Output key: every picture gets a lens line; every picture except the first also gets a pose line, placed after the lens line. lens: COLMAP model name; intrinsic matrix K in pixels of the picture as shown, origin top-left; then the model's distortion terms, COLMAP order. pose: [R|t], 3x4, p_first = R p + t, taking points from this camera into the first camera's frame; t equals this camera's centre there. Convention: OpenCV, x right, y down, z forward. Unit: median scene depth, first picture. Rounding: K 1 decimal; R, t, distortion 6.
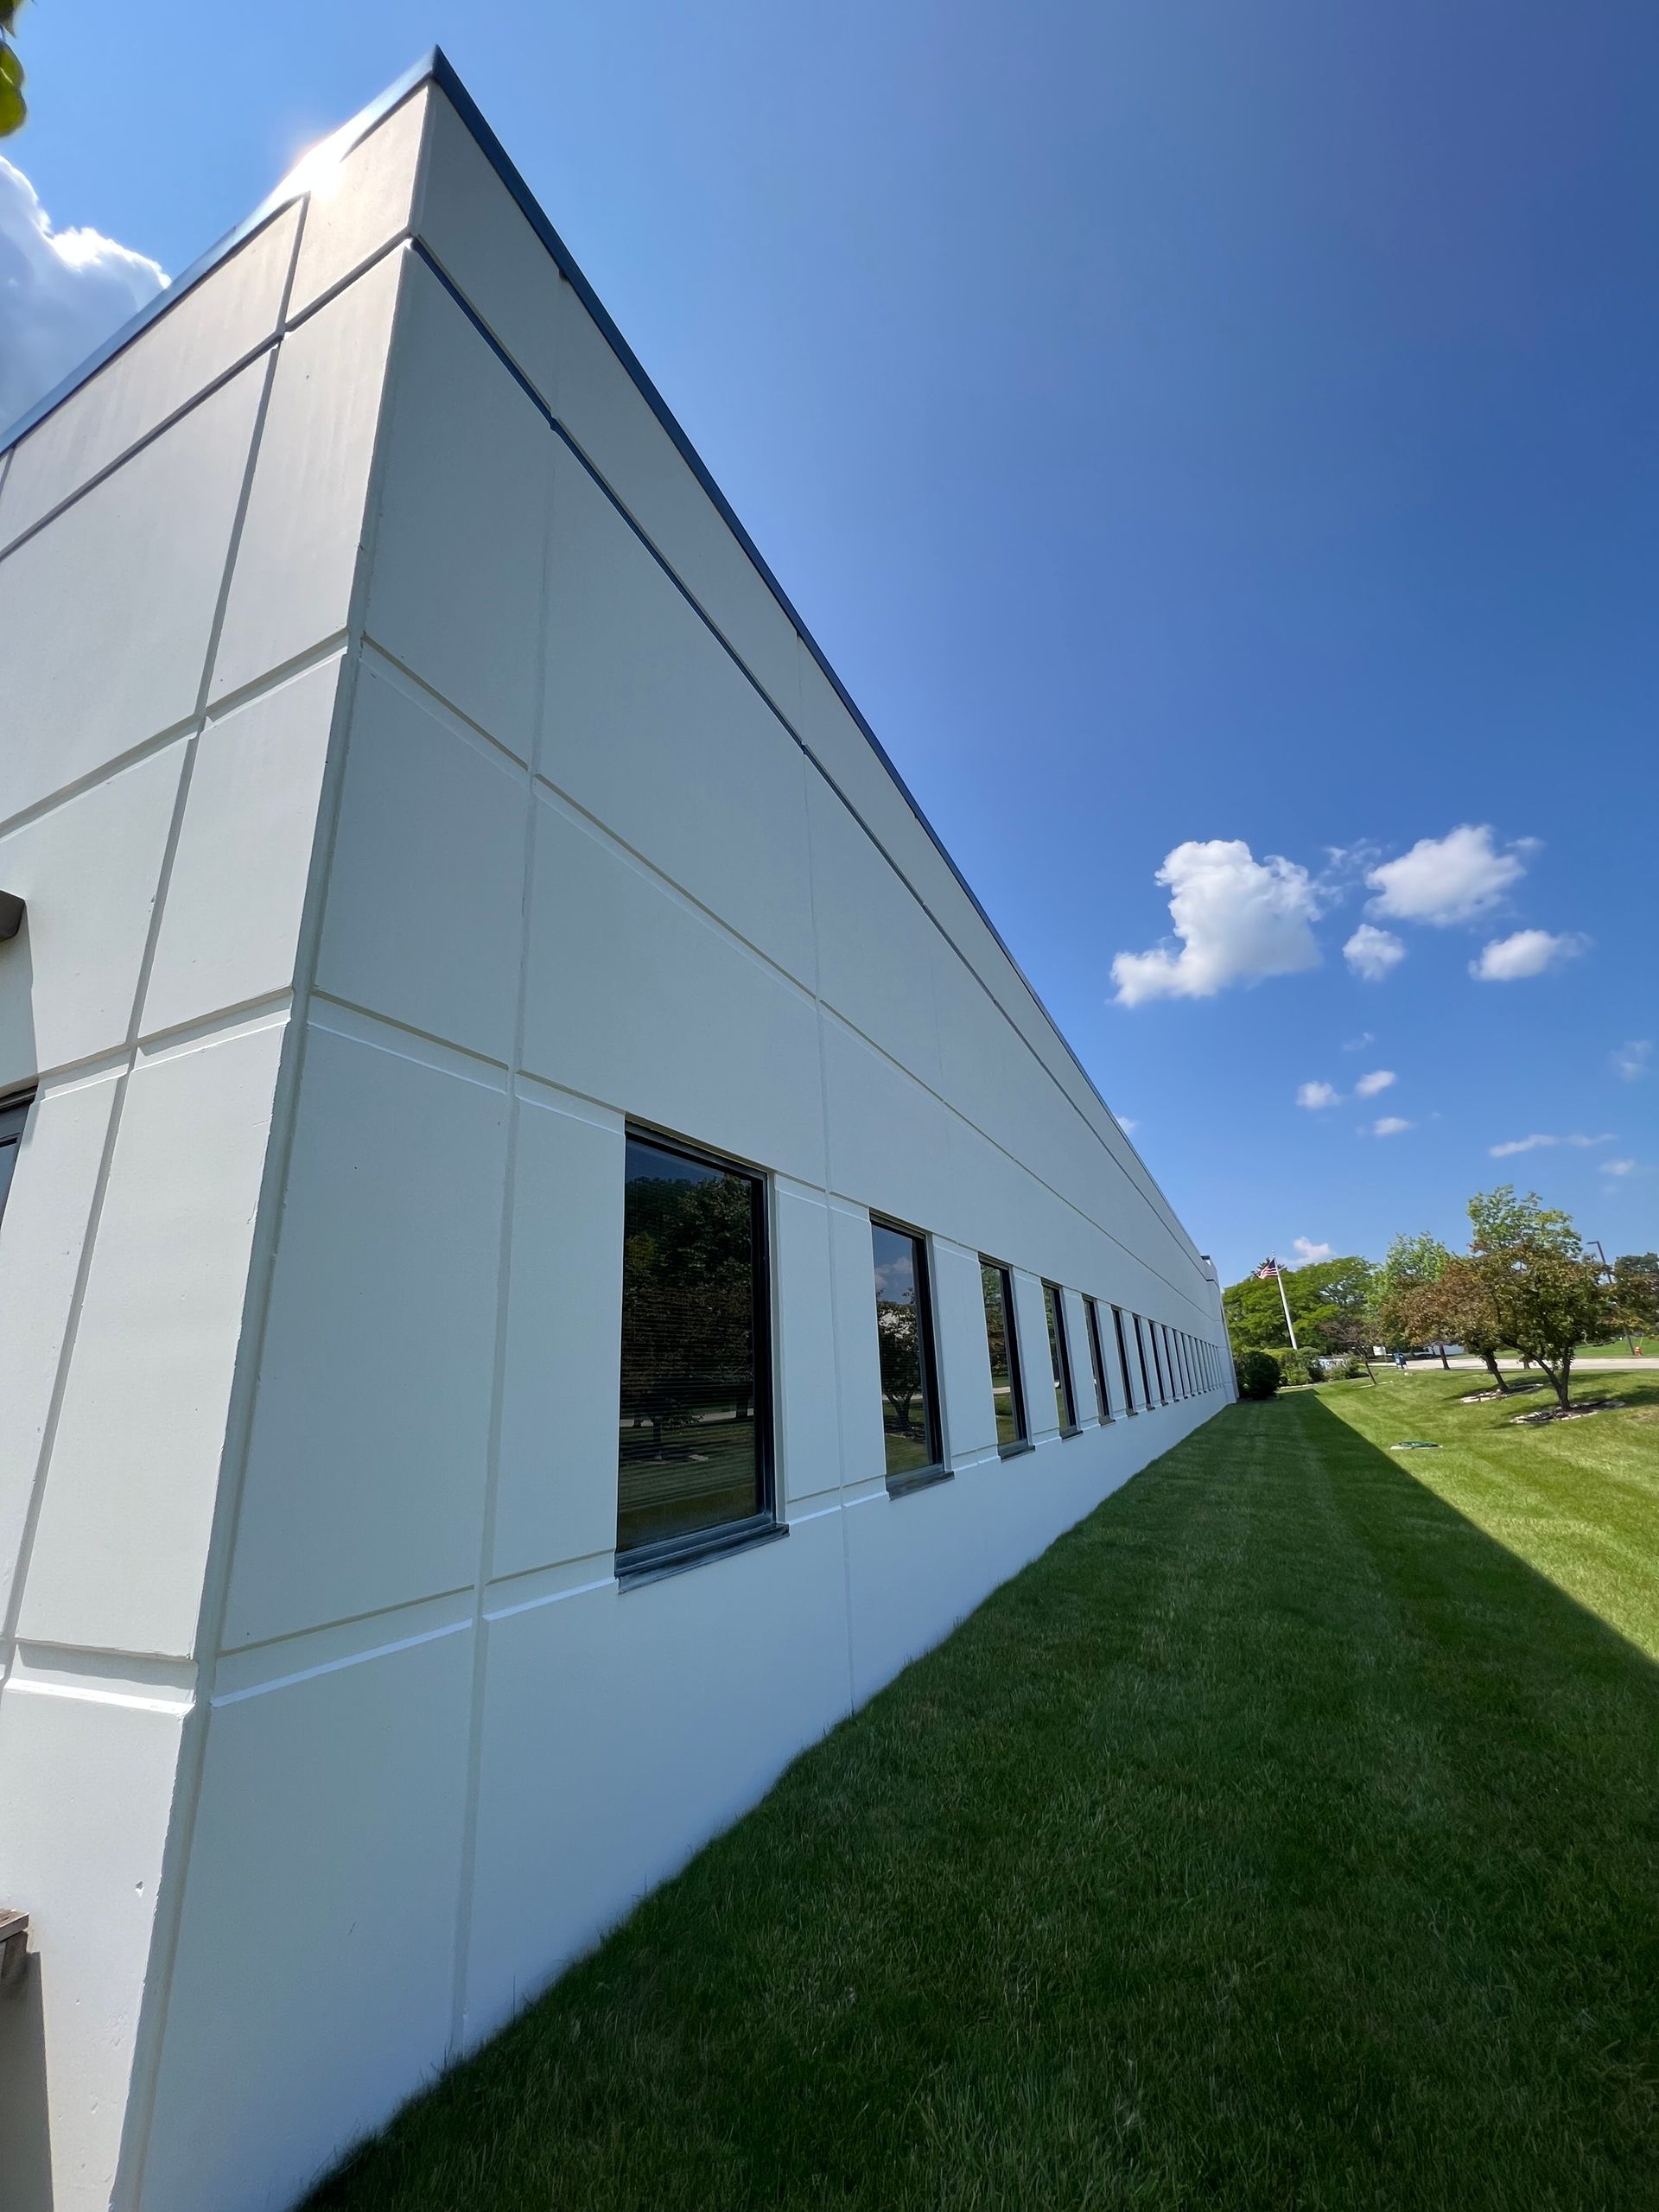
lens RADIAL K [[871.2, 0, 829.5], [0, 871.2, 1106.0], [0, 0, 1]] dist [0.008442, 0.000120]
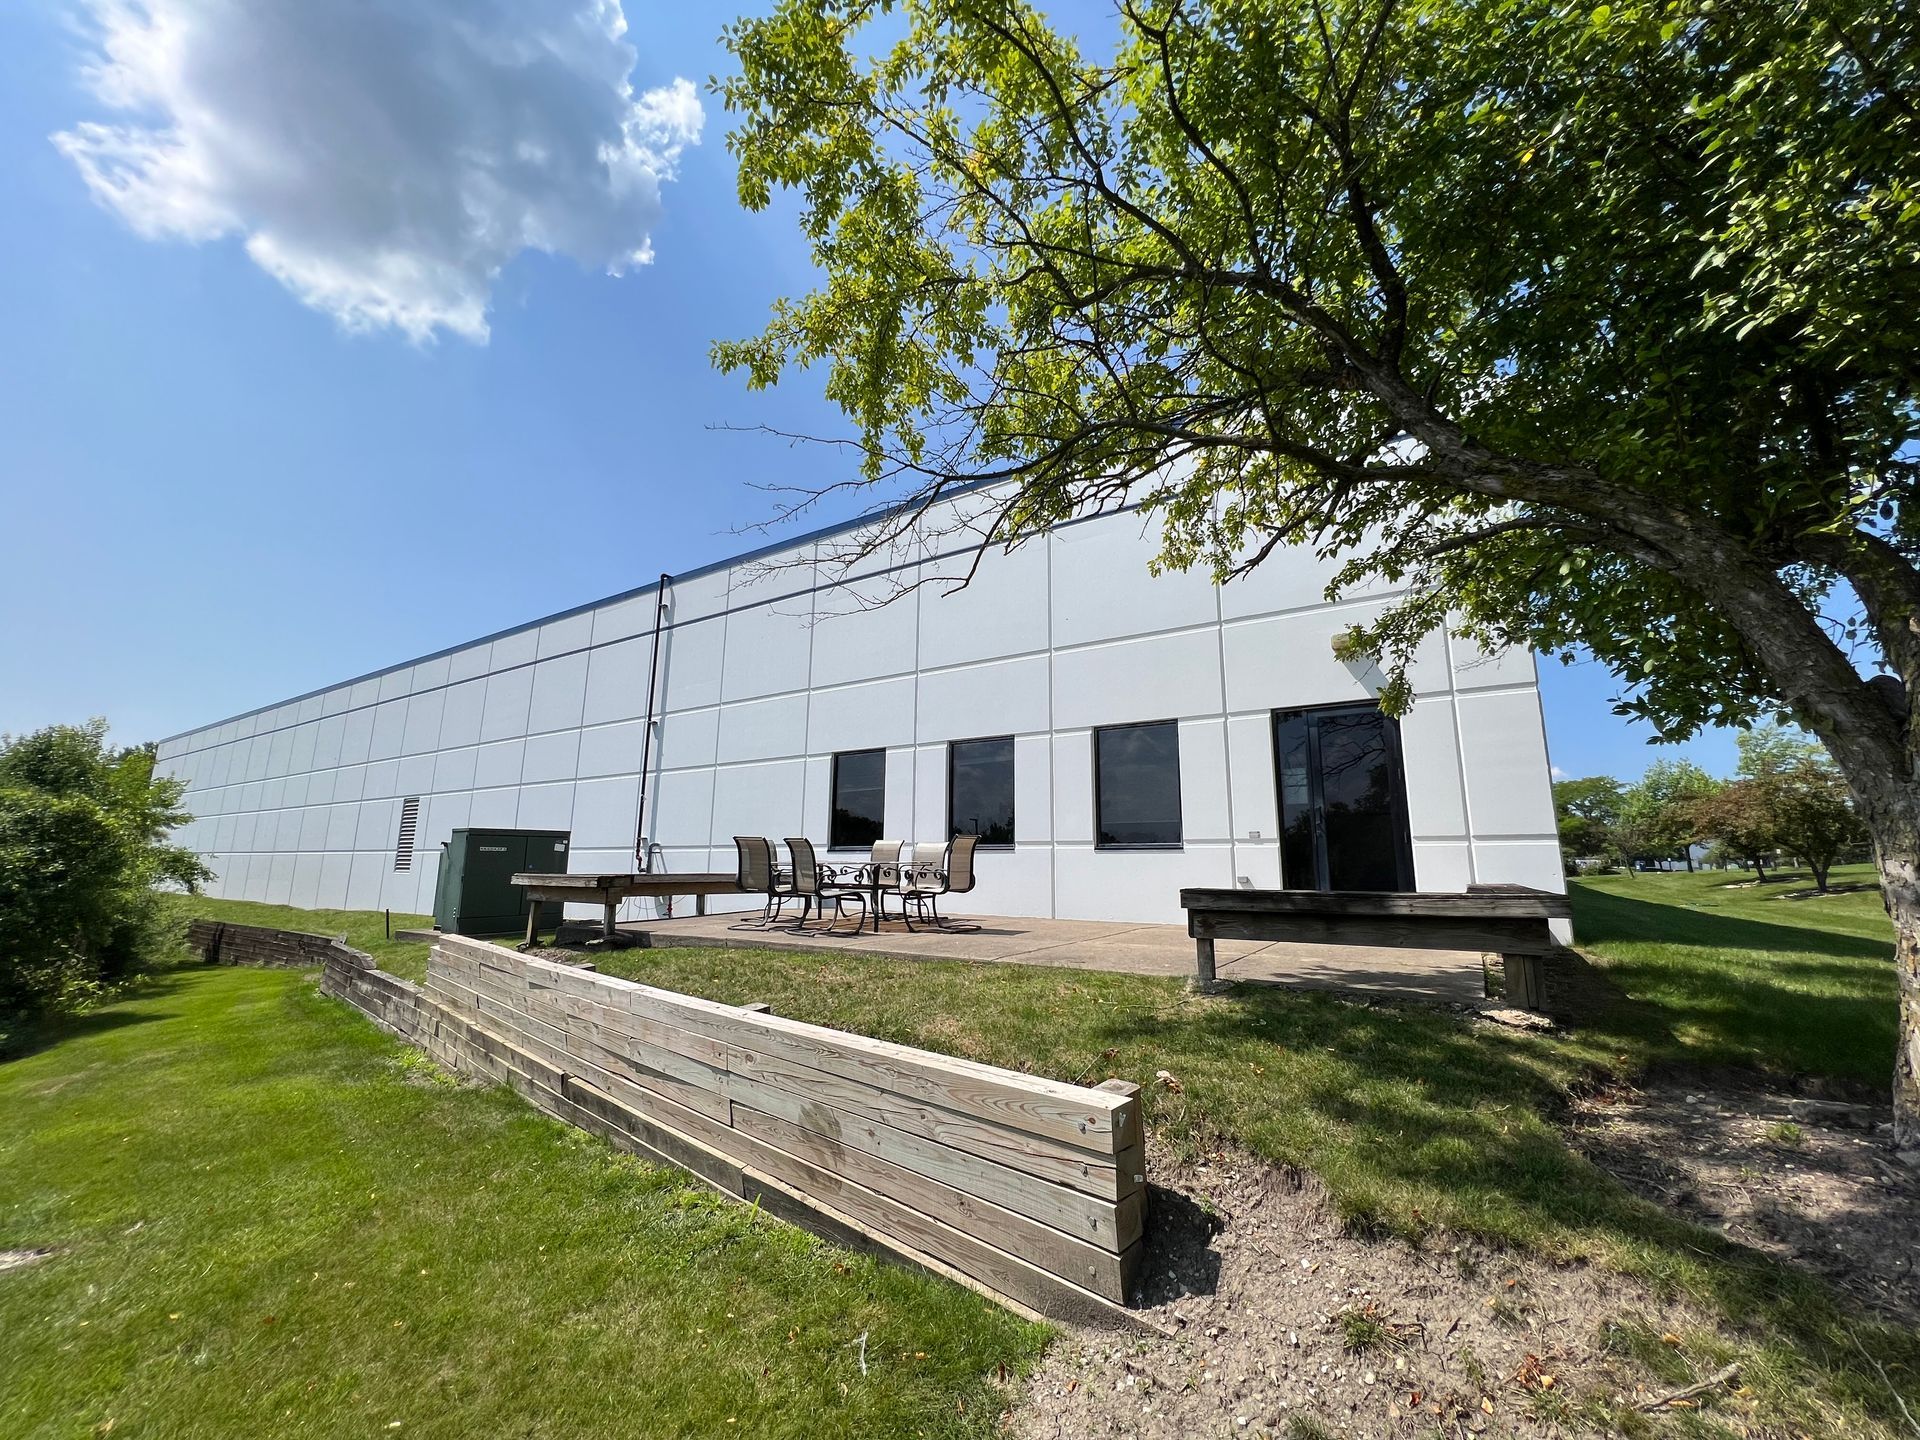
lens RADIAL K [[756.2, 0, 960.0], [0, 756.2, 720.0], [0, 0, 1]] dist [0.008442, 0.000120]
pose [[0.988803, 0.024914, -0.147131, -0.302322], [-0.007387, 0.992927, 0.118492, -0.044338], [0.149043, -0.116079, 0.981994, -0.317568]]
